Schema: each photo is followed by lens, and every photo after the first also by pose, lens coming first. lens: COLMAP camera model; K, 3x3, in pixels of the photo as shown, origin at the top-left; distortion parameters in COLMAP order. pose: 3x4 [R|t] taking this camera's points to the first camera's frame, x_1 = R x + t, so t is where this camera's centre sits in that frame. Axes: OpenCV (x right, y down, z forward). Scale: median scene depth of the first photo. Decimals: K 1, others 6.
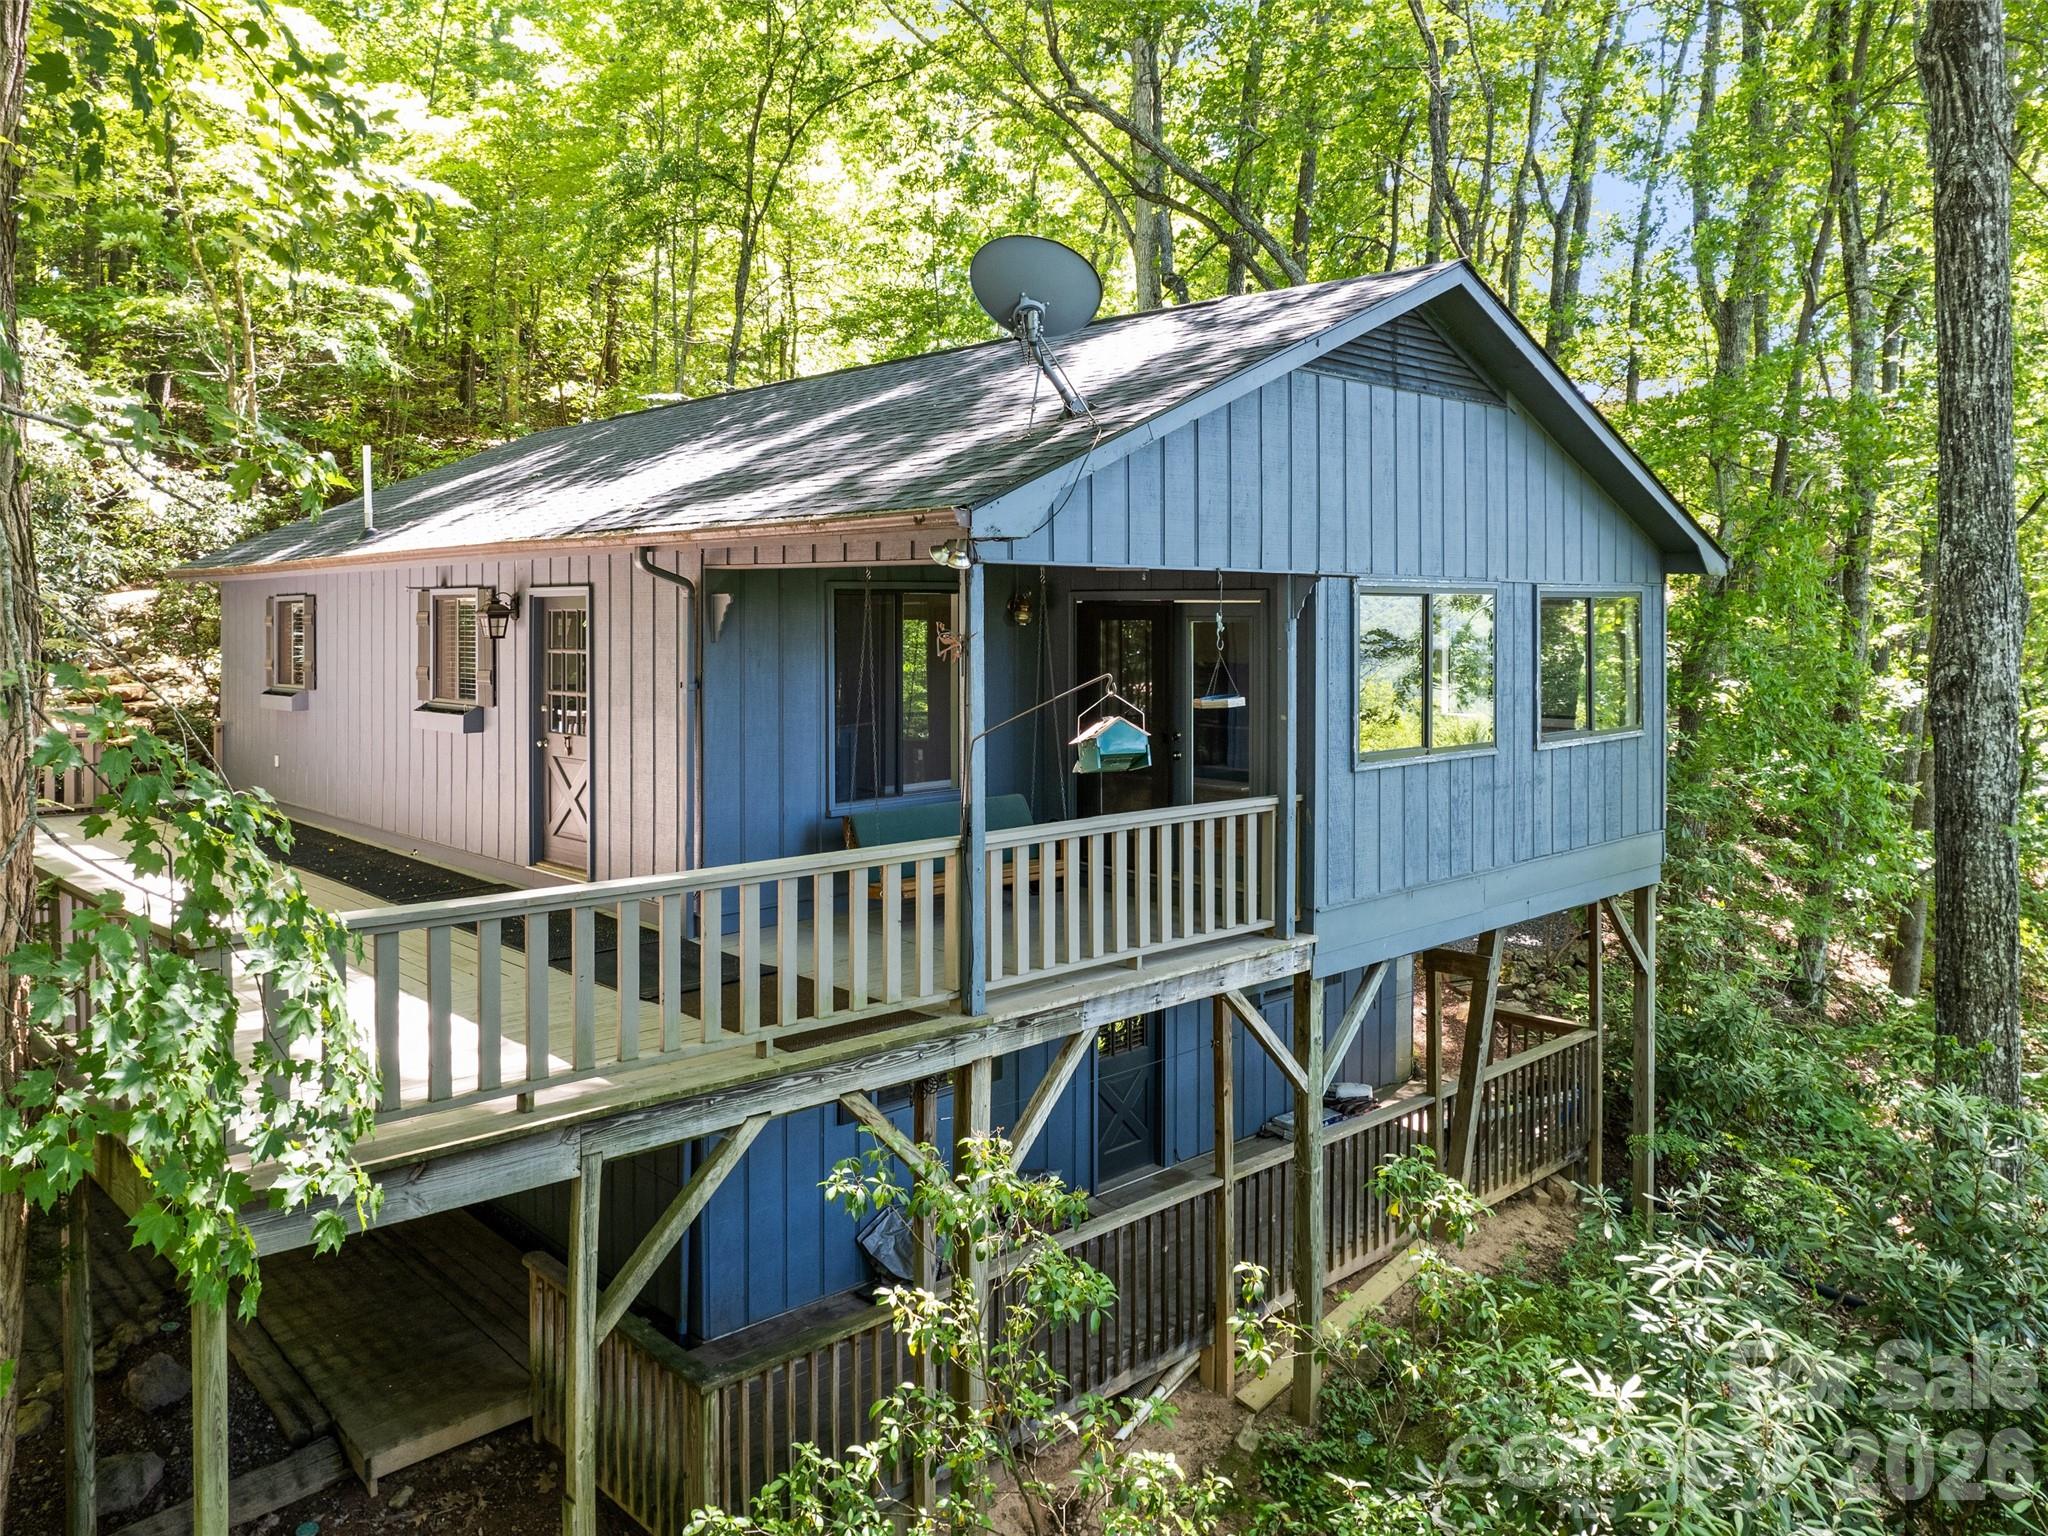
lens RADIAL K [[1478.1, 0, 1021.9], [0, 1478.1, 617.1], [0, 0, 1]] dist [-0.006704, -0.004279]
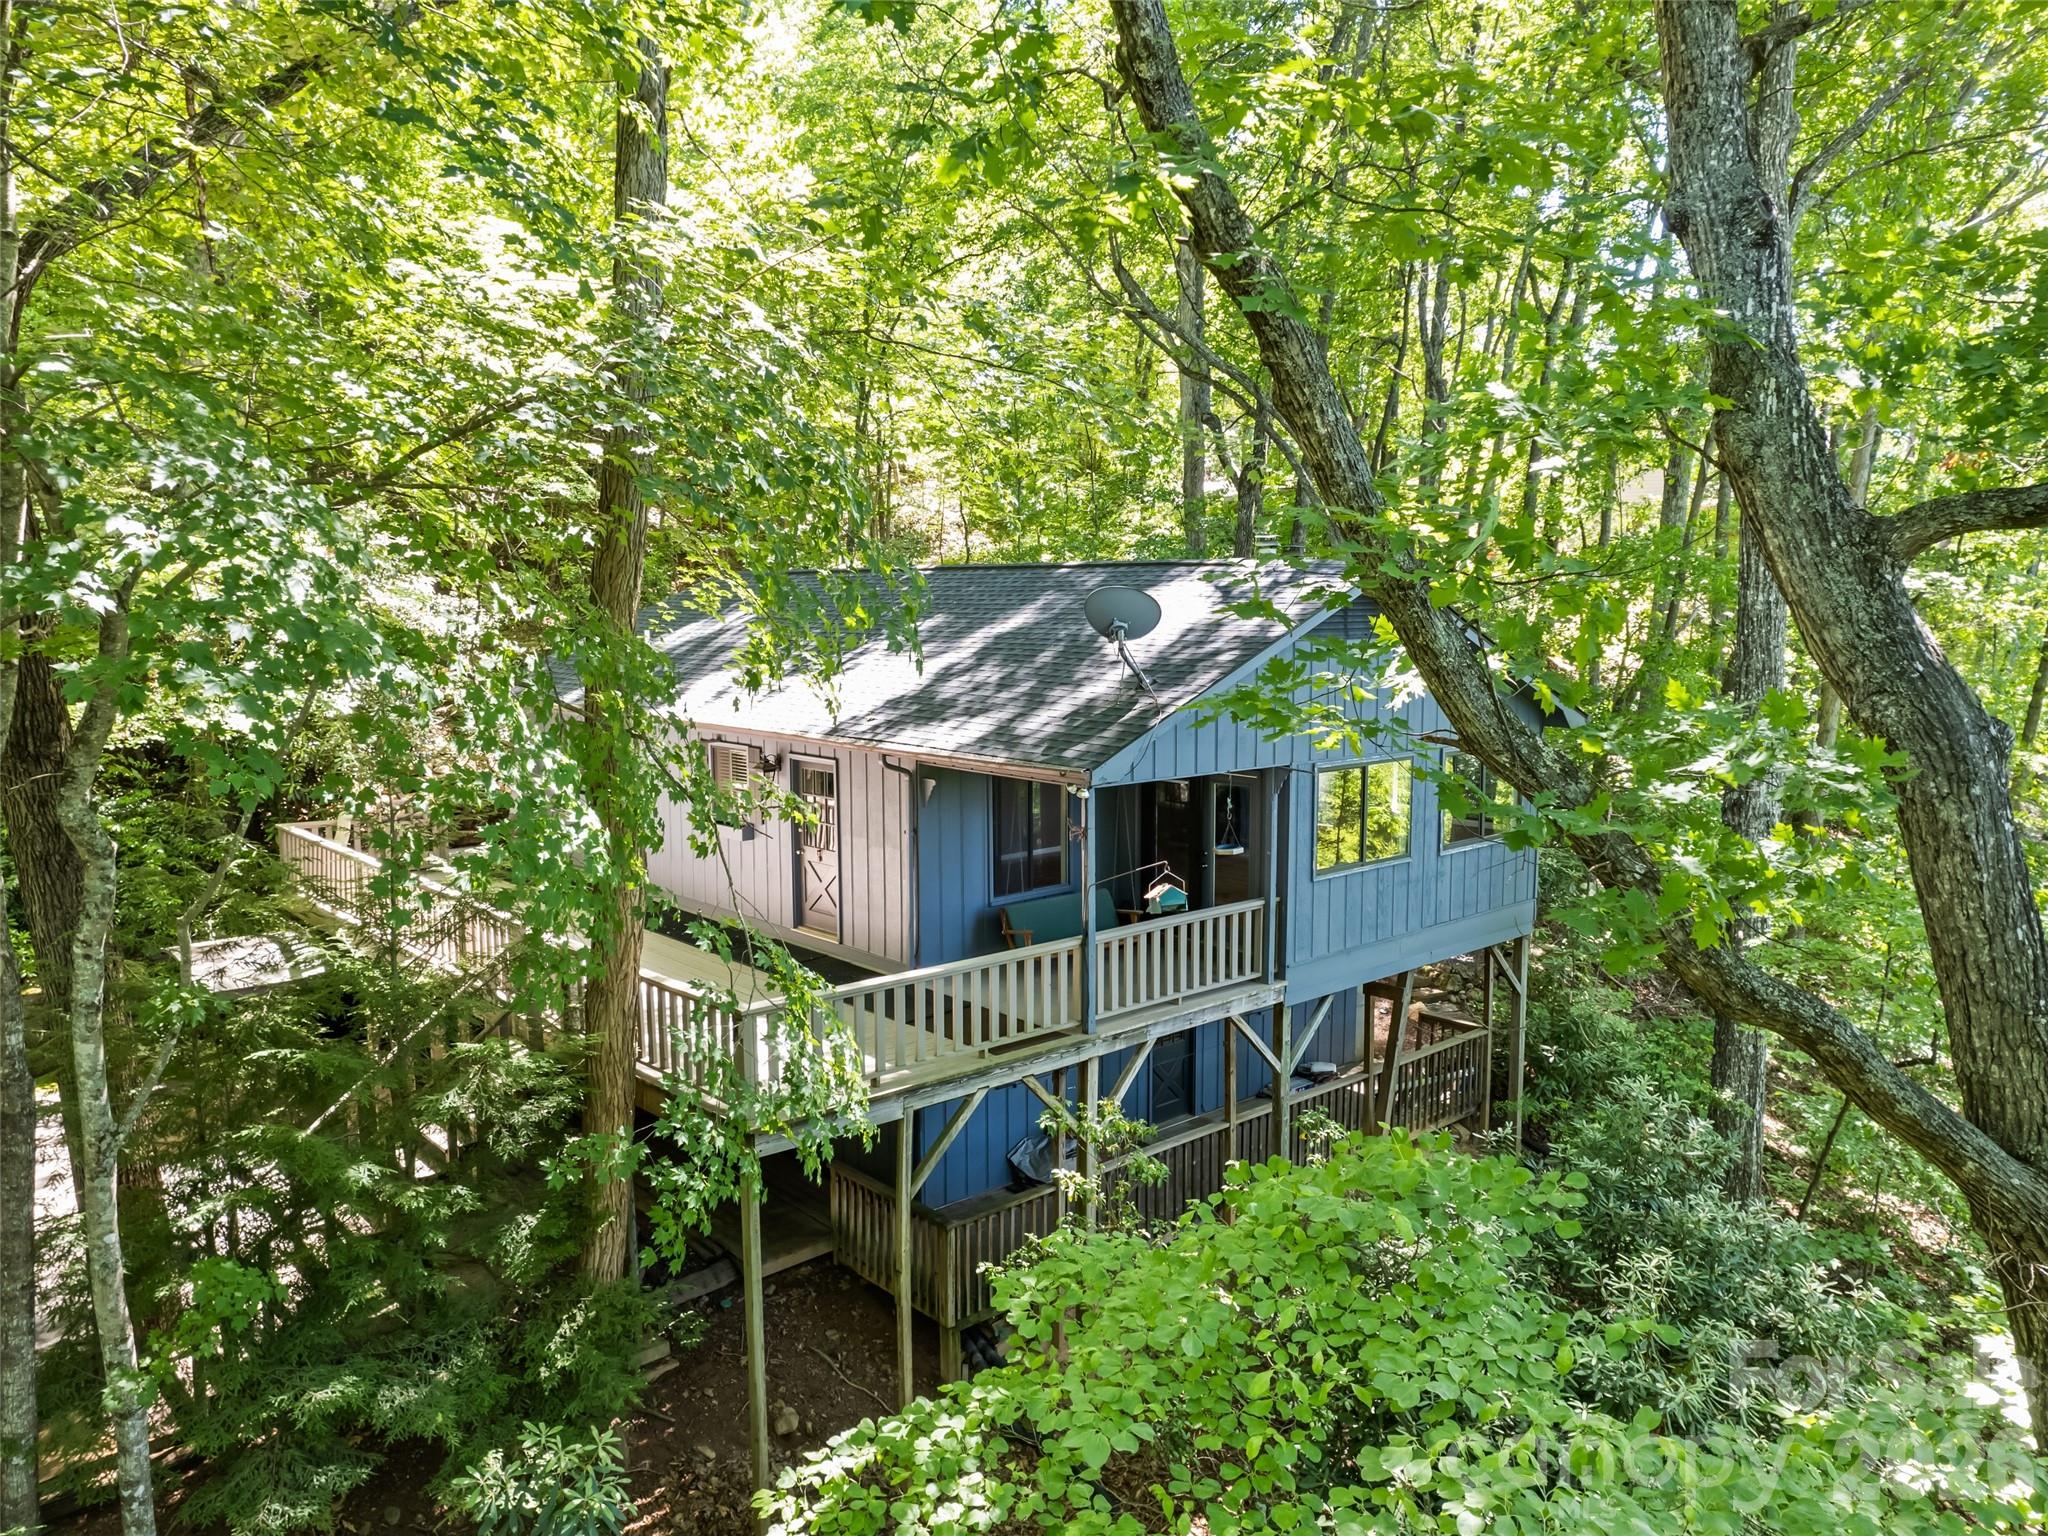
lens RADIAL K [[1329.7, 0, 1024.0], [0, 1329.7, 768.0], [0, 0, 1]] dist [0.002310, -0.000159]
pose [[0.999330, -0.001844, -0.036553, -0.045068], [0.005520, 0.994897, 0.100745, -0.190871], [0.036180, -0.100880, 0.994241, -0.515543]]
